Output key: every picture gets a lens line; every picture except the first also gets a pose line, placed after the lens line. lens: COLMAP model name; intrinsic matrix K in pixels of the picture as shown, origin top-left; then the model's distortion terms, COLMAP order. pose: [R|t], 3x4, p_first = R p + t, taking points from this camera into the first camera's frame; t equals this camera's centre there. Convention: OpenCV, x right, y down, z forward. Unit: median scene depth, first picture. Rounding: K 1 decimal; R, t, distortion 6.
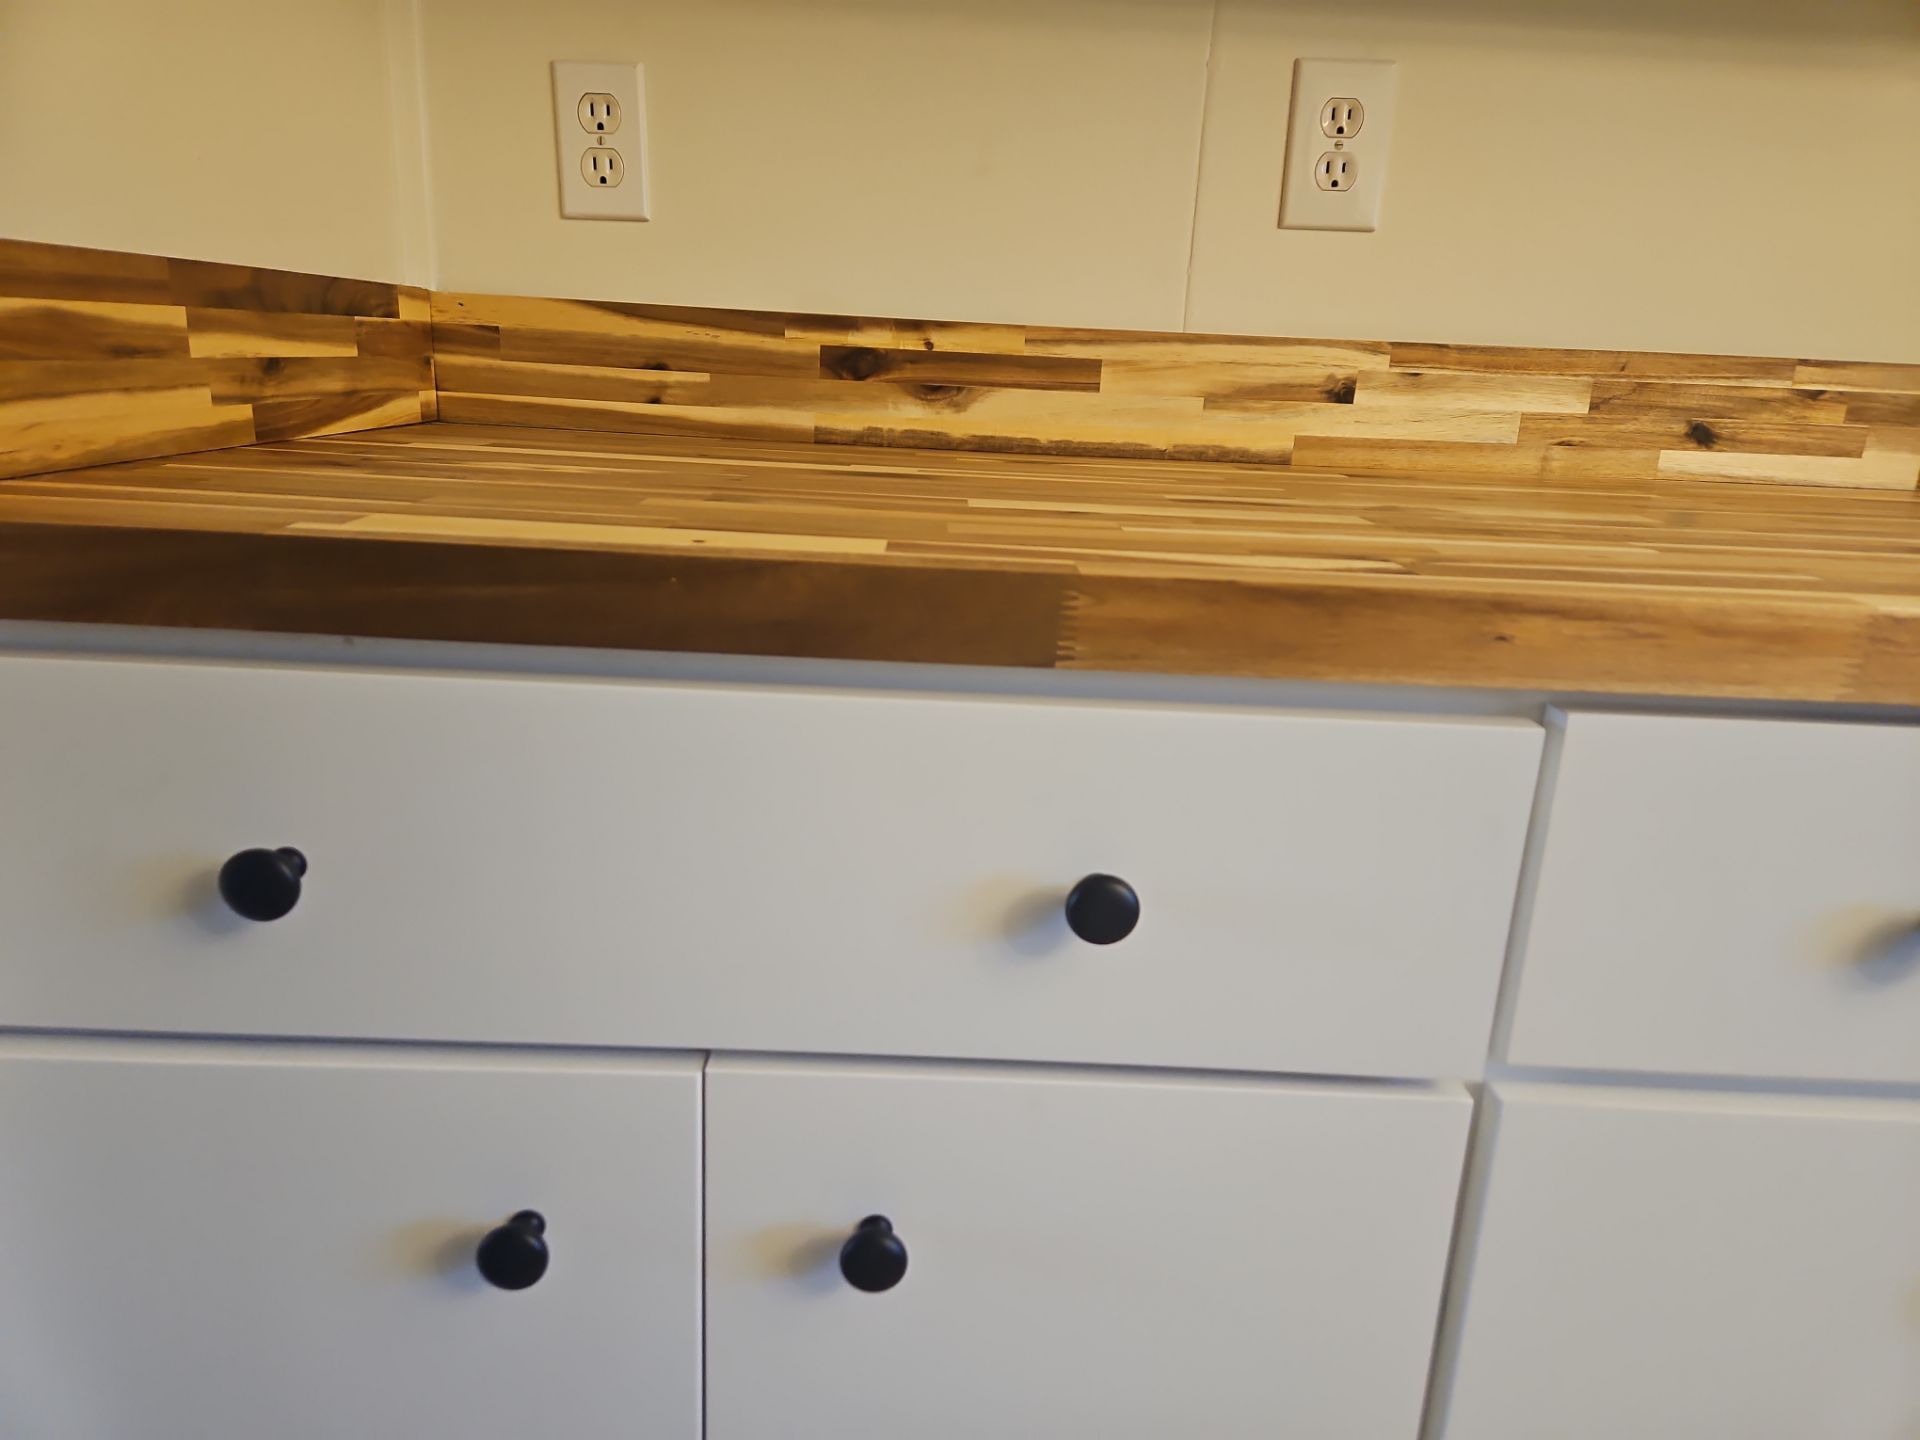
lens RADIAL K [[1281.2, 0, 971.4], [0, 1281.2, 720.5], [0, 0, 1]] dist [0.056347, -0.030631]
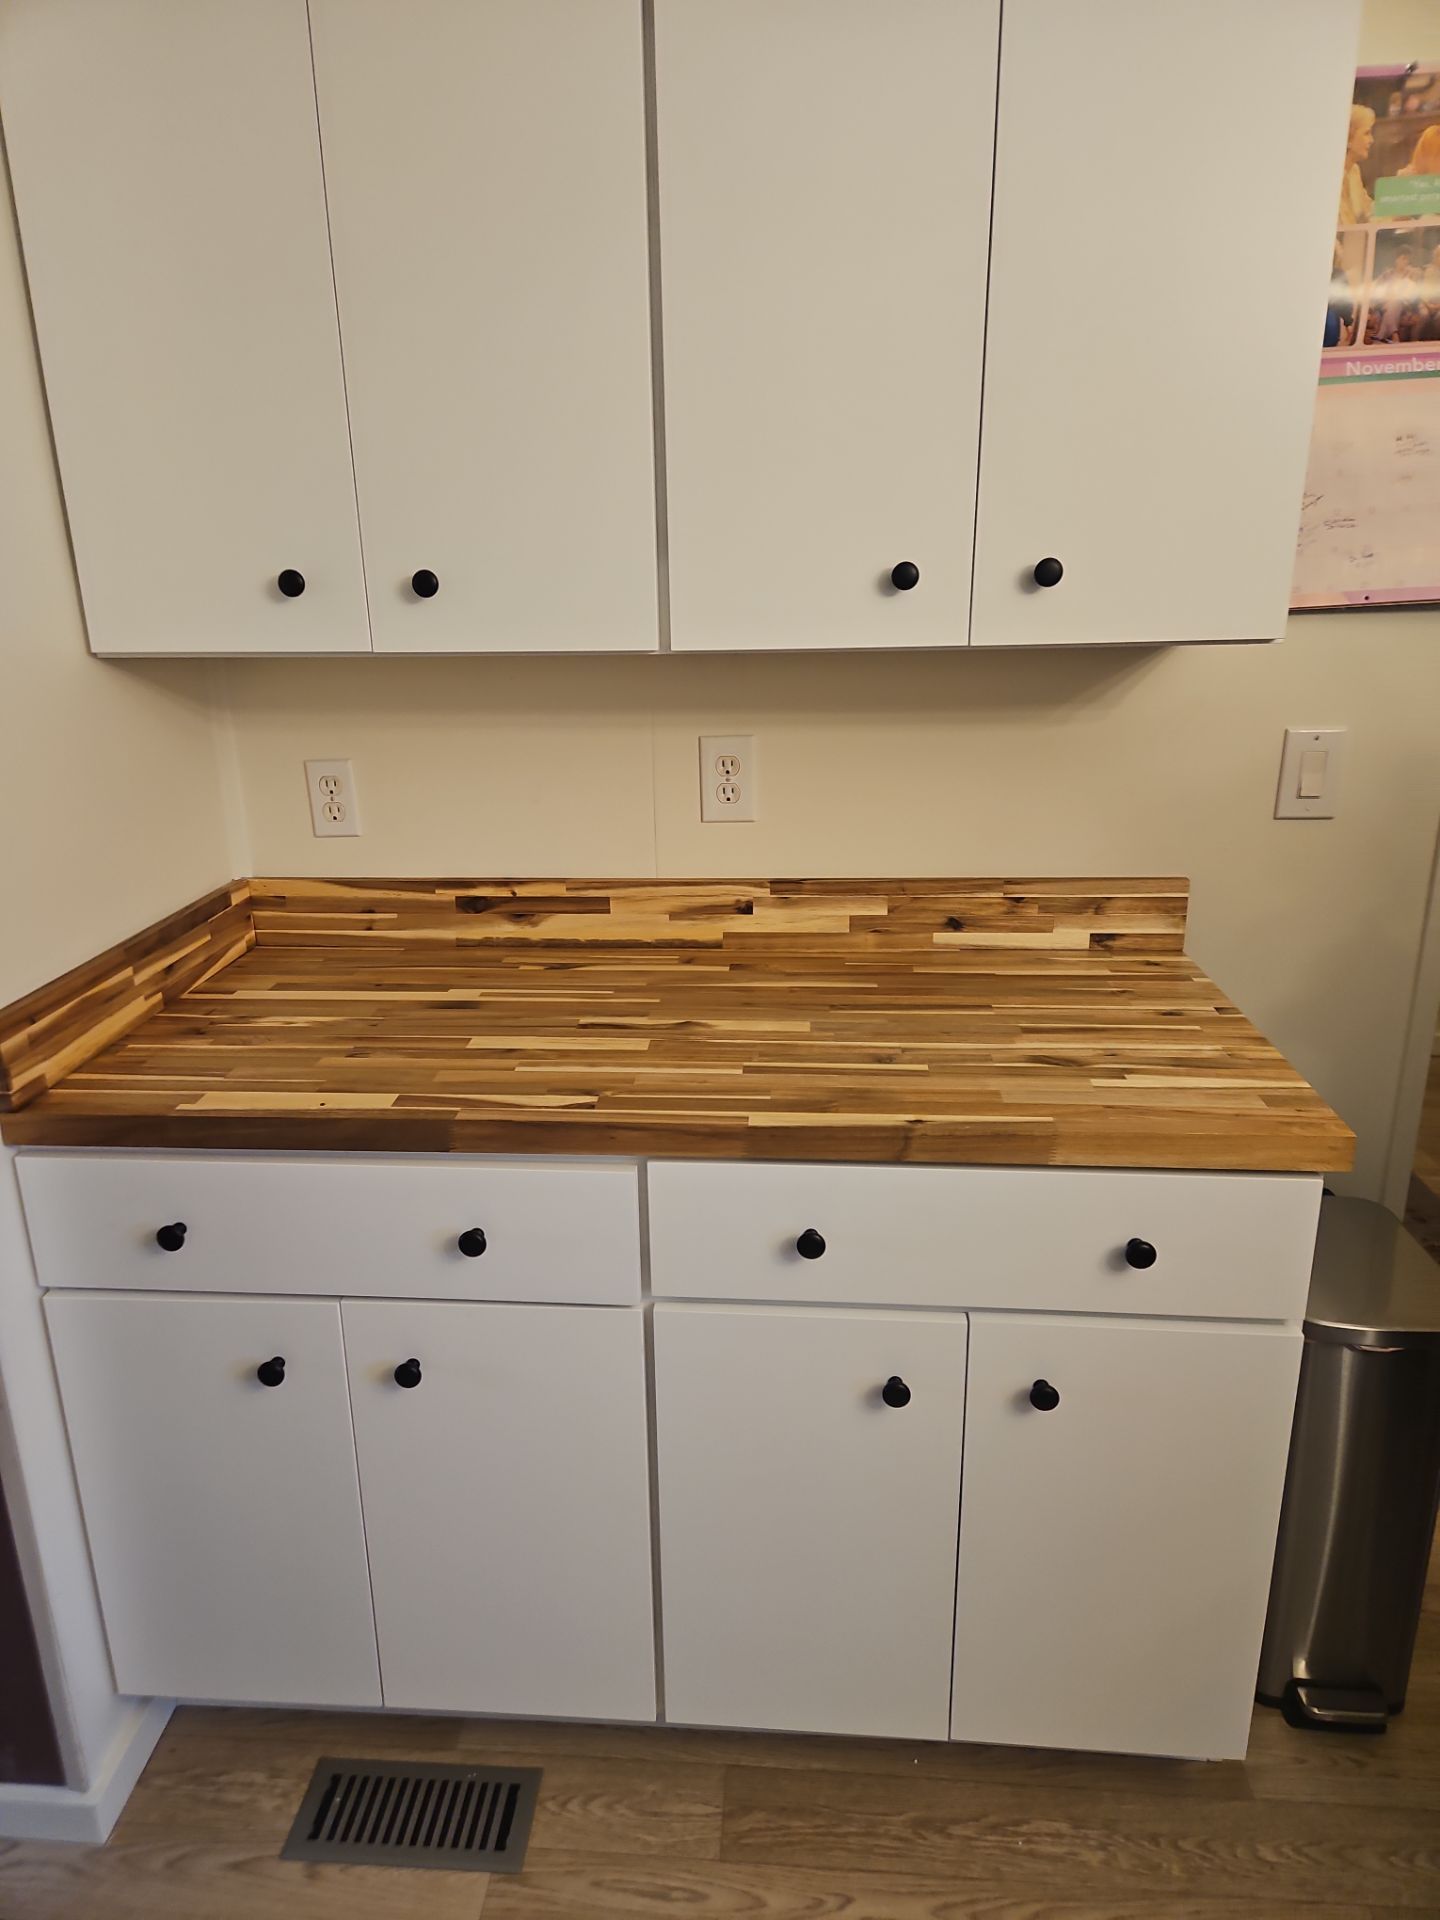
lens RADIAL K [[1281.2, 0, 710.1], [0, 1281.2, 957.4], [0, 0, 1]] dist [0.056347, -0.030631]
pose [[0.992684, -0.034832, -0.115608, 0.442838], [0.037901, 0.998982, 0.024459, -0.234308], [0.114638, -0.028662, 0.992994, -0.754411]]
